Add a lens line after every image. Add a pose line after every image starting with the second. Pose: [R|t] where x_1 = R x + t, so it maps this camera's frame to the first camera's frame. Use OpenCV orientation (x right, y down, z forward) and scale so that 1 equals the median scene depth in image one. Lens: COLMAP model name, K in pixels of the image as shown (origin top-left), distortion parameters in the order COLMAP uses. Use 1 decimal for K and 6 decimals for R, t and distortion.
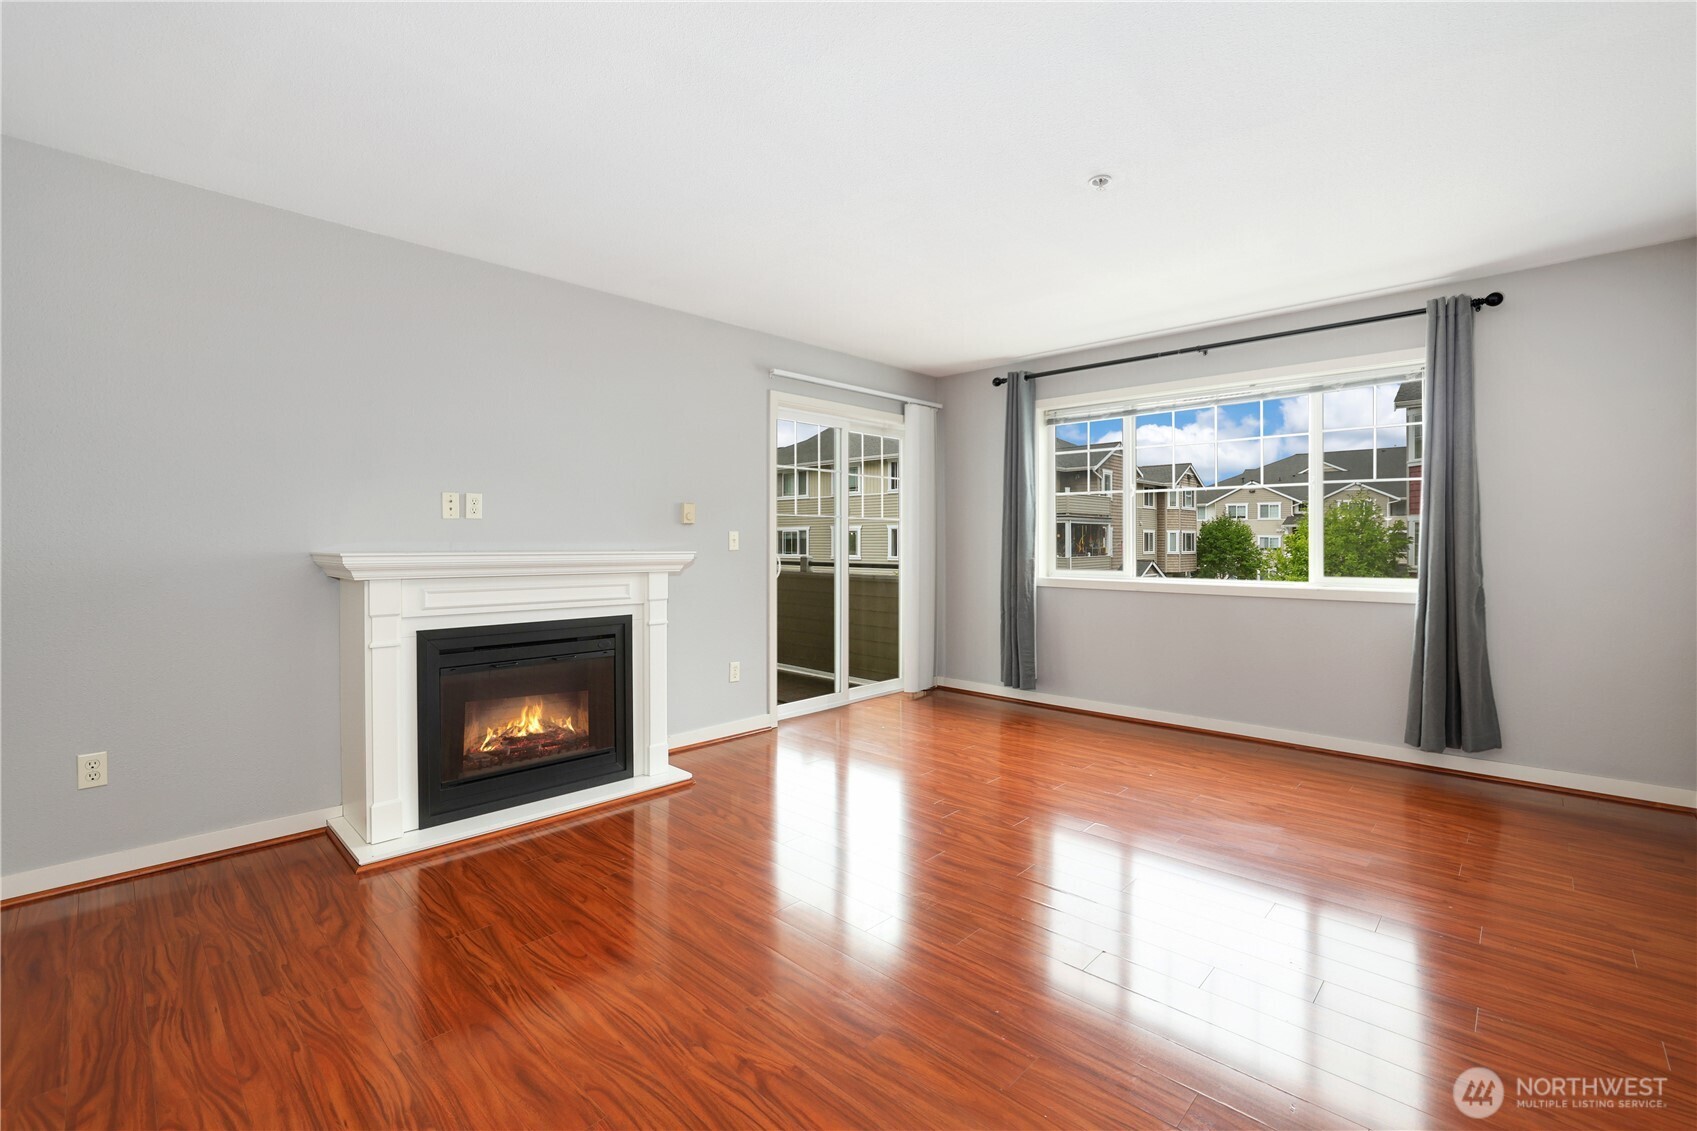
lens RADIAL K [[739.1, 0, 843.9], [0, 739.1, 547.0], [0, 0, 1]] dist [-0.059805, 0.032529]
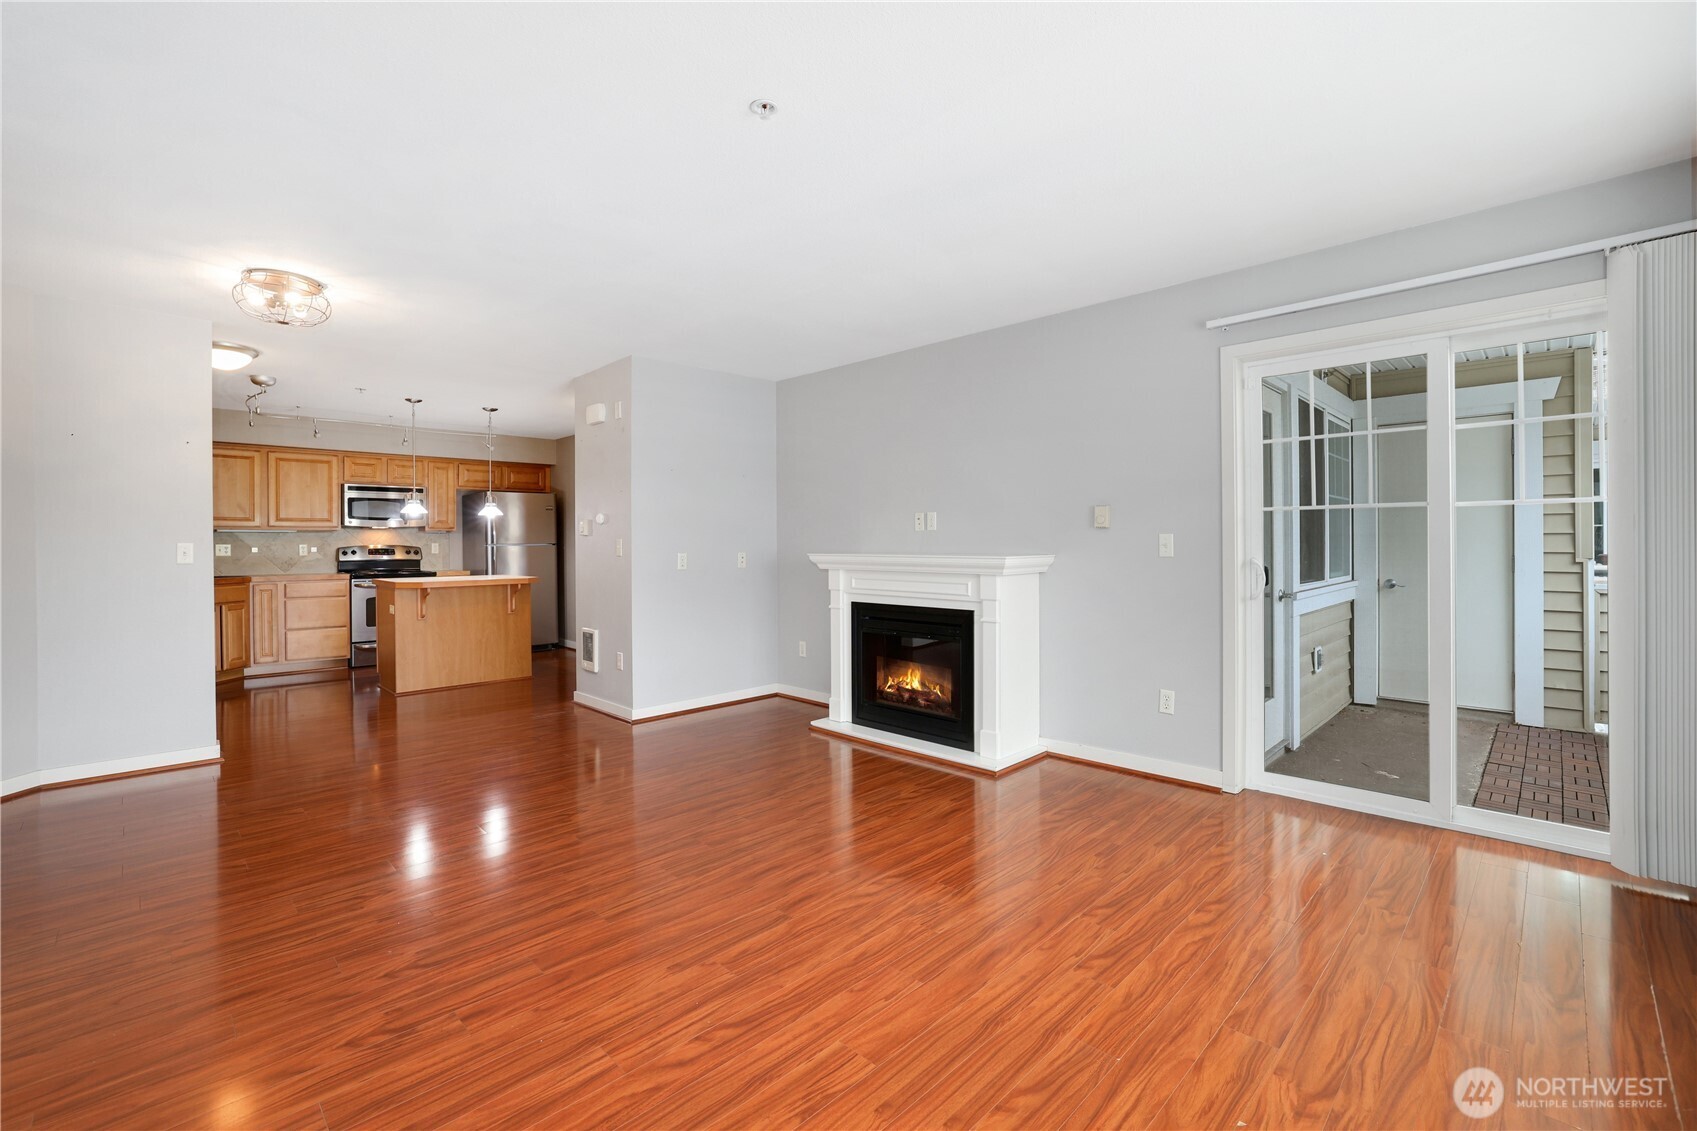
lens RADIAL K [[739.1, 0, 843.9], [0, 739.1, 547.0], [0, 0, 1]] dist [-0.059805, 0.032529]
pose [[-0.021978, 0.004995, -0.999746, 0.670332], [-0.000965, 0.999987, 0.005018, -0.010250], [0.999758, 0.001075, -0.021973, 0.634323]]
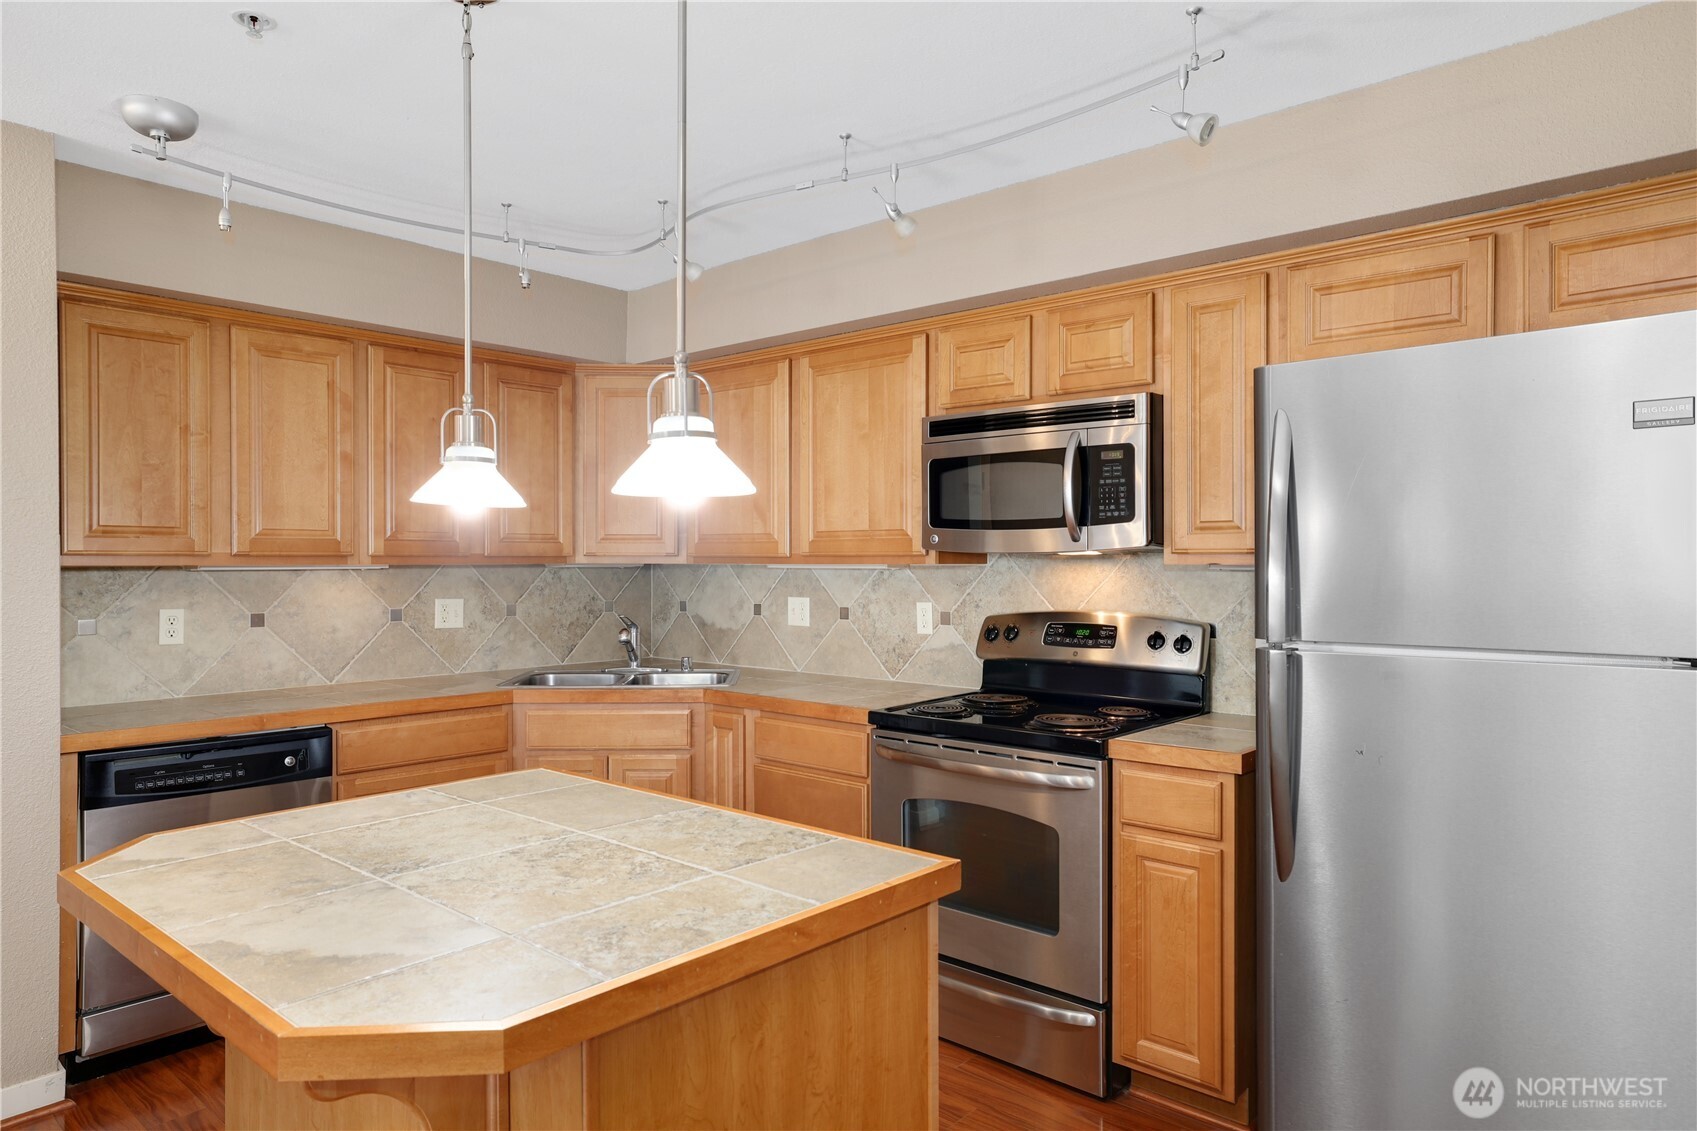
lens RADIAL K [[1058.0, 0, 847.0], [0, 1058.0, 569.9], [0, 0, 1]] dist [-0.023864, 0.038451]
pose [[-0.999201, 0.003076, -0.039844, -0.841600], [0.002423, 0.999862, 0.016440, -0.047411], [0.039889, 0.016330, -0.999071, 0.227606]]
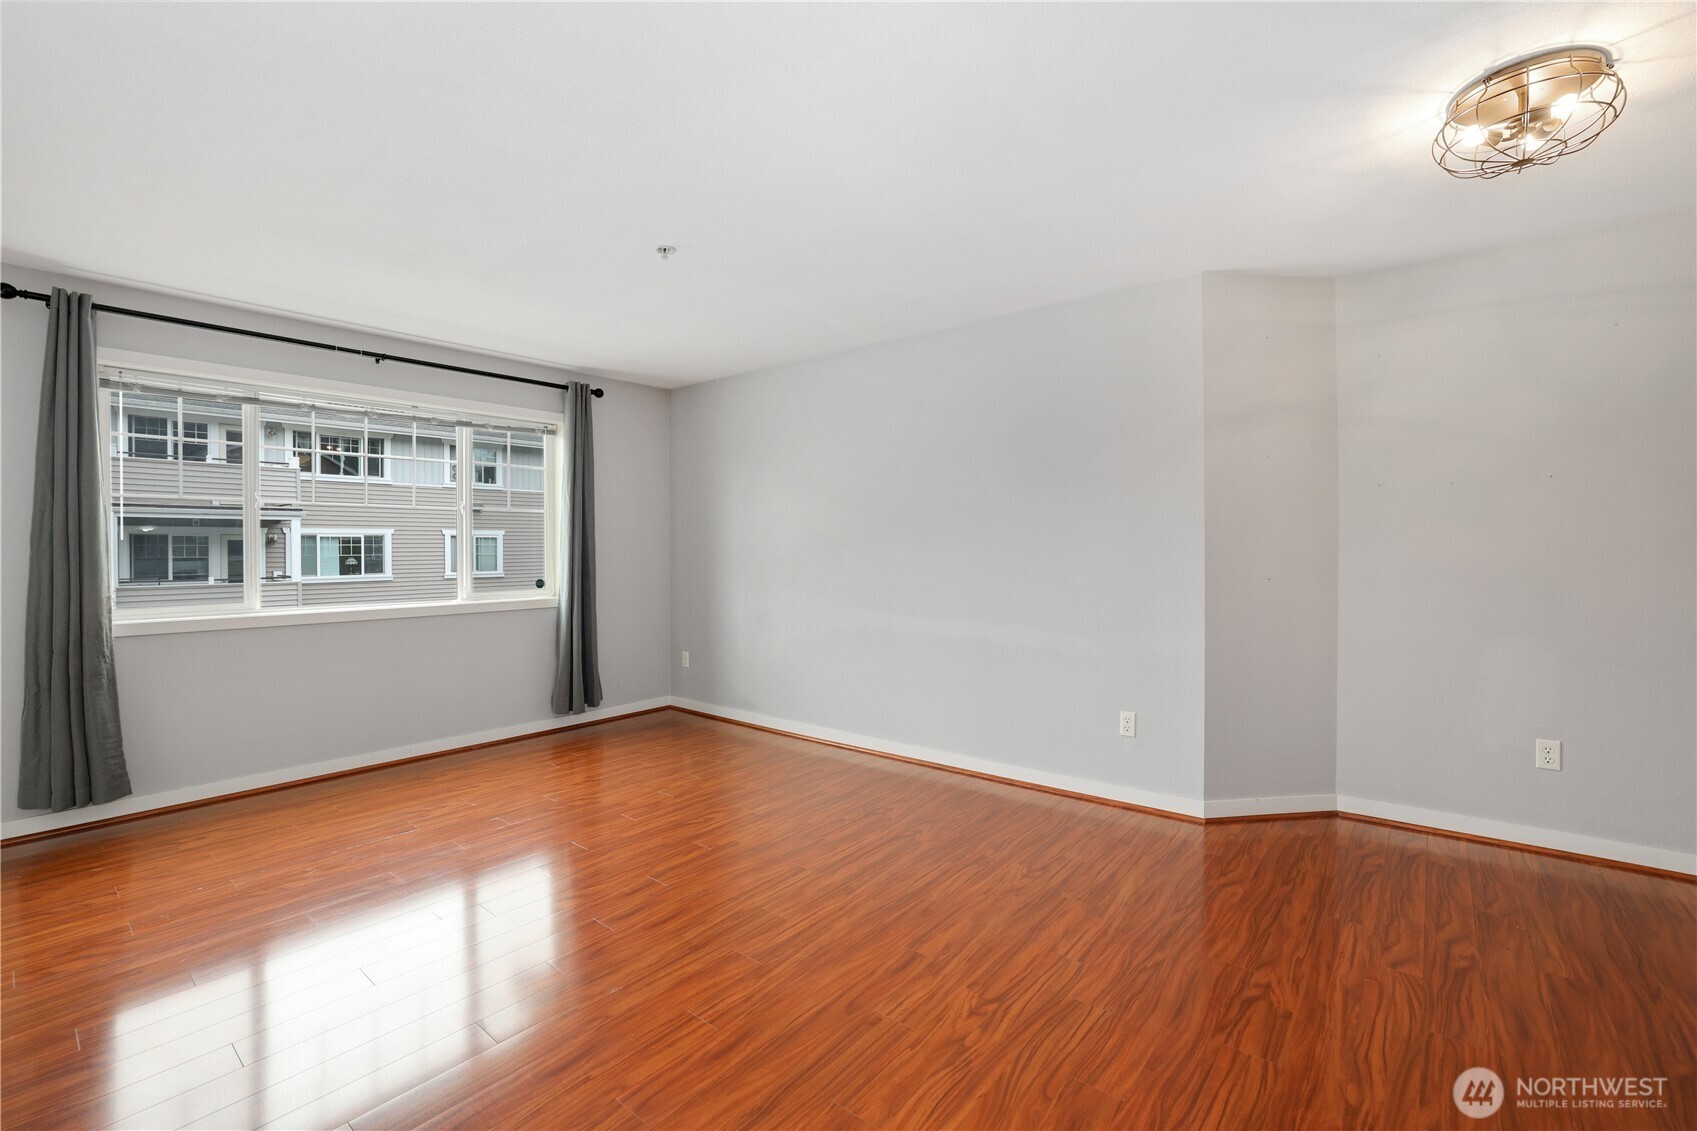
lens RADIAL K [[739.1, 0, 843.9], [0, 739.1, 547.0], [0, 0, 1]] dist [-0.059805, 0.032529]
pose [[-0.074318, 0.001943, 0.997233, -0.469617], [0.014156, 0.999899, -0.000893, -0.018140], [-0.997134, 0.014051, -0.074338, 0.463985]]
